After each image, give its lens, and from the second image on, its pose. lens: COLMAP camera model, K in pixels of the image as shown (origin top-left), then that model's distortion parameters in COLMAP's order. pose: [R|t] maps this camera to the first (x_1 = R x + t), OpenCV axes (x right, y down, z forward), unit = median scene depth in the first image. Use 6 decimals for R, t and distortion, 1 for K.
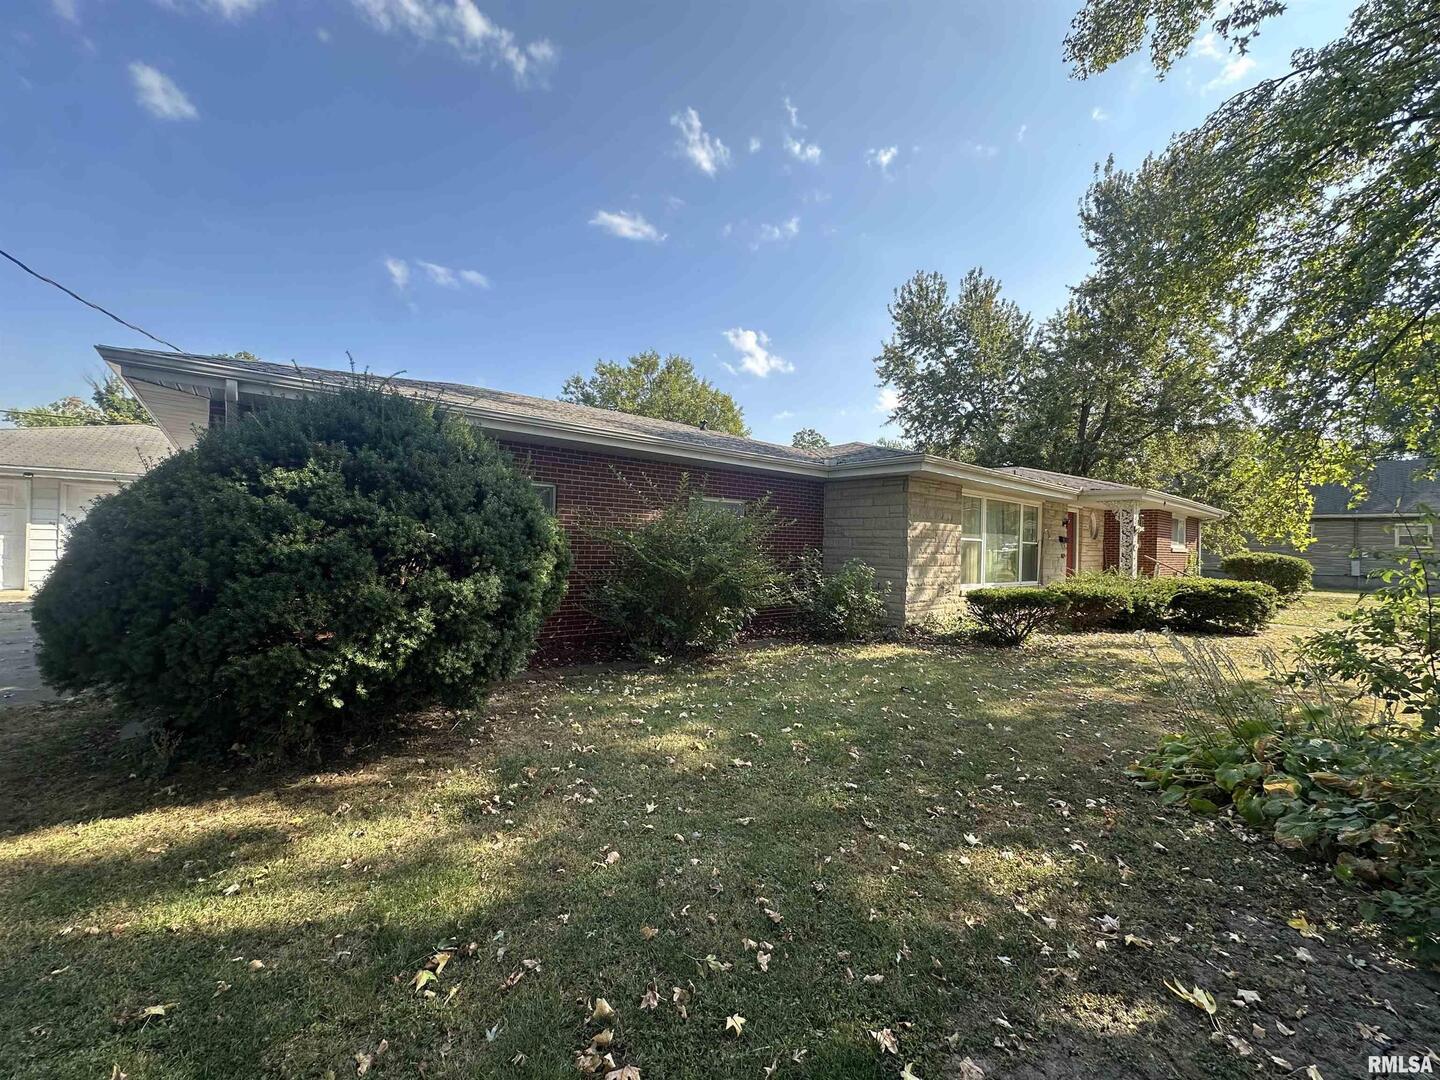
lens RADIAL K [[572.7, 0, 711.5], [0, 572.7, 543.0], [0, 0, 1]] dist [0.000155, 0.000589]
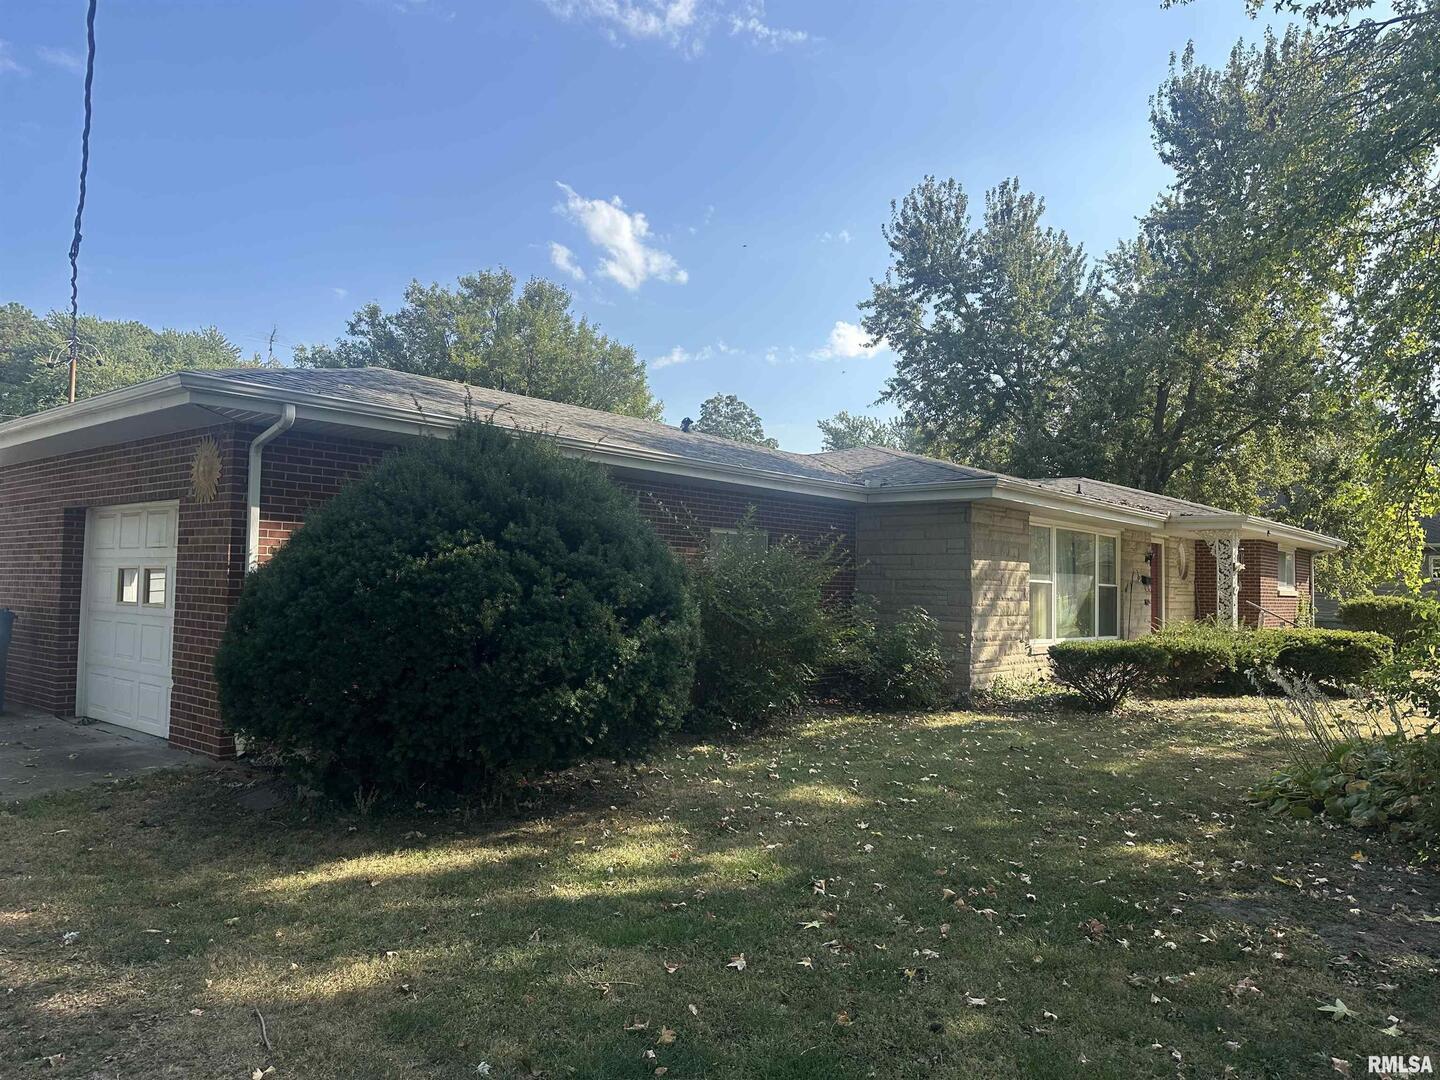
lens RADIAL K [[1018.0, 0, 709.7], [0, 1018.0, 547.0], [0, 0, 1]] dist [0.056317, -0.038512]
pose [[0.985518, -0.000556, 0.169569, -0.142424], [0.007010, 0.999273, -0.037463, -0.002583], [-0.169425, 0.038109, 0.984806, -0.184190]]
